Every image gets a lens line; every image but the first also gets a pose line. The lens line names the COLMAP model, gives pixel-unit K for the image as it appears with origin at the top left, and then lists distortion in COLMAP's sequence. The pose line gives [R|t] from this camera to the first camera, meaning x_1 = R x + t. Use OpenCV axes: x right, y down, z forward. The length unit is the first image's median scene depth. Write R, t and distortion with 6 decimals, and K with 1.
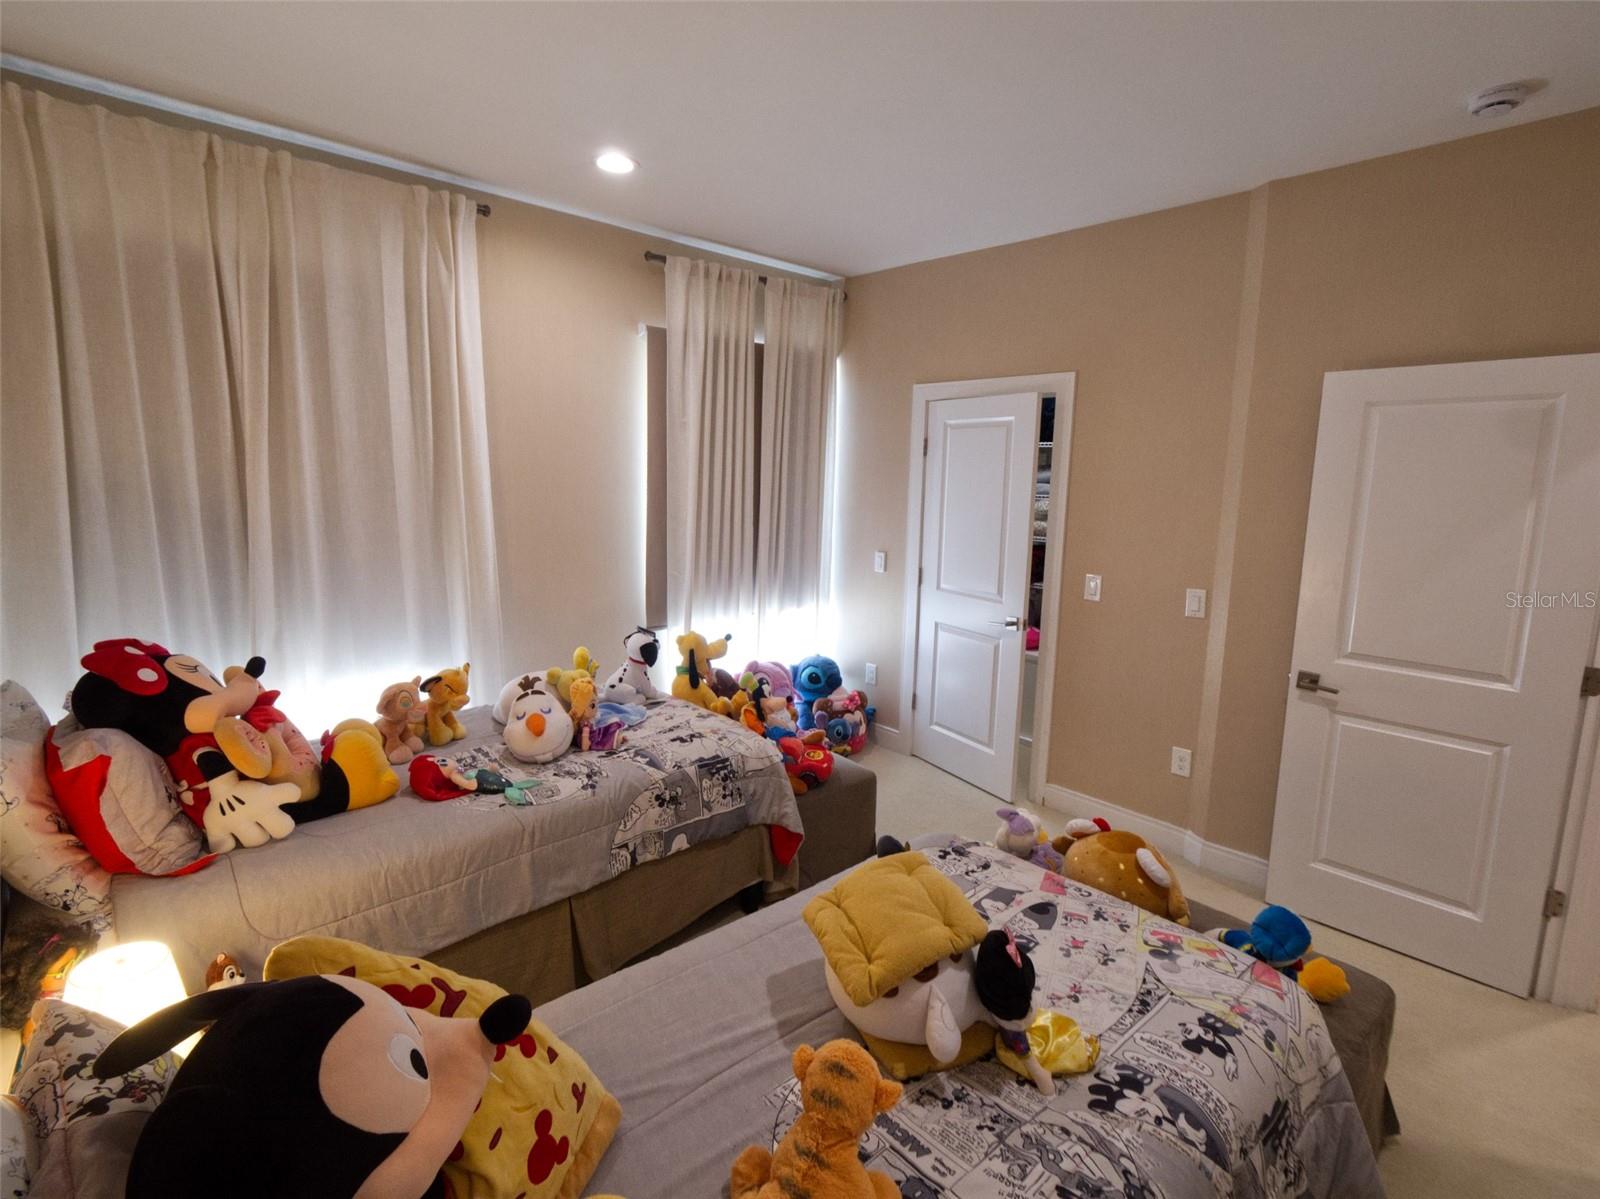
lens RADIAL K [[771.1, 0, 792.4], [0, 771.1, 598.2], [0, 0, 1]] dist [-0.004491, 0.000093]
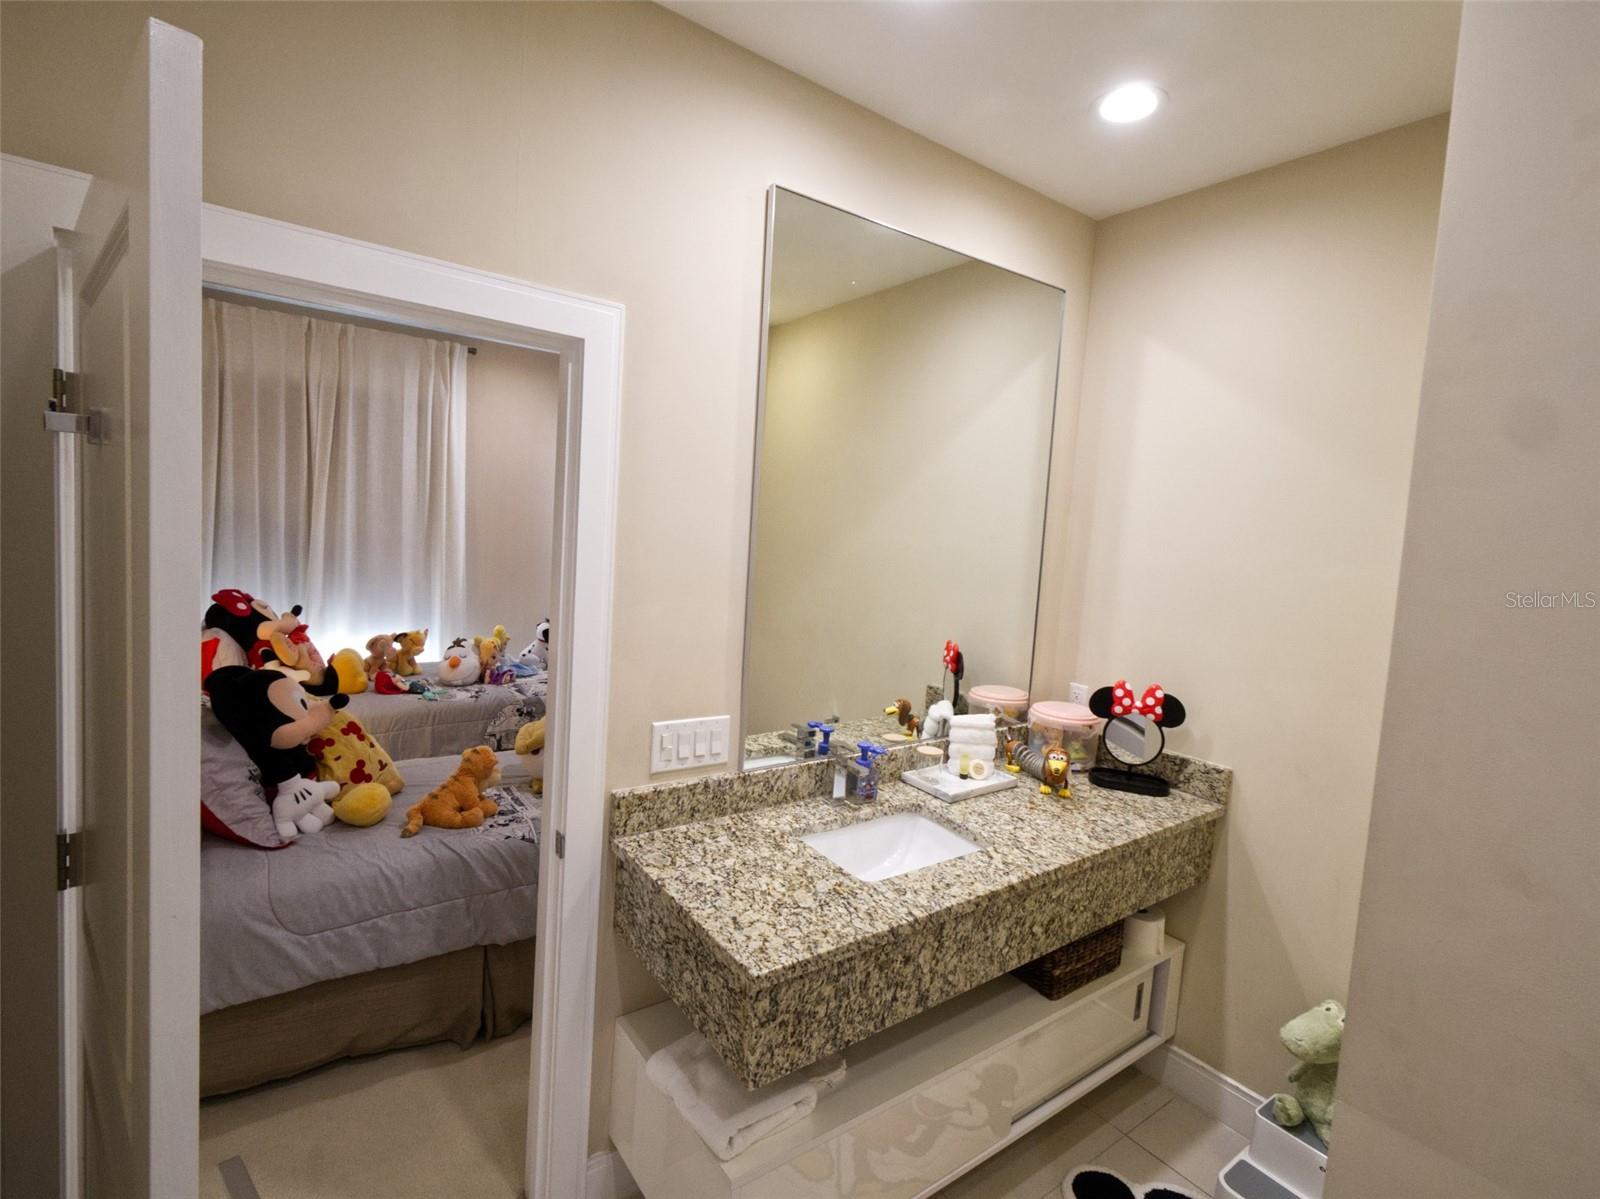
lens RADIAL K [[771.1, 0, 784.6], [0, 771.1, 594.6], [0, 0, 1]] dist [-0.004491, 0.000093]
pose [[0.993337, 0.051790, -0.102953, 0.582752], [-0.059649, 0.995414, -0.074786, 0.105269], [0.098608, 0.080429, 0.991871, -0.643363]]
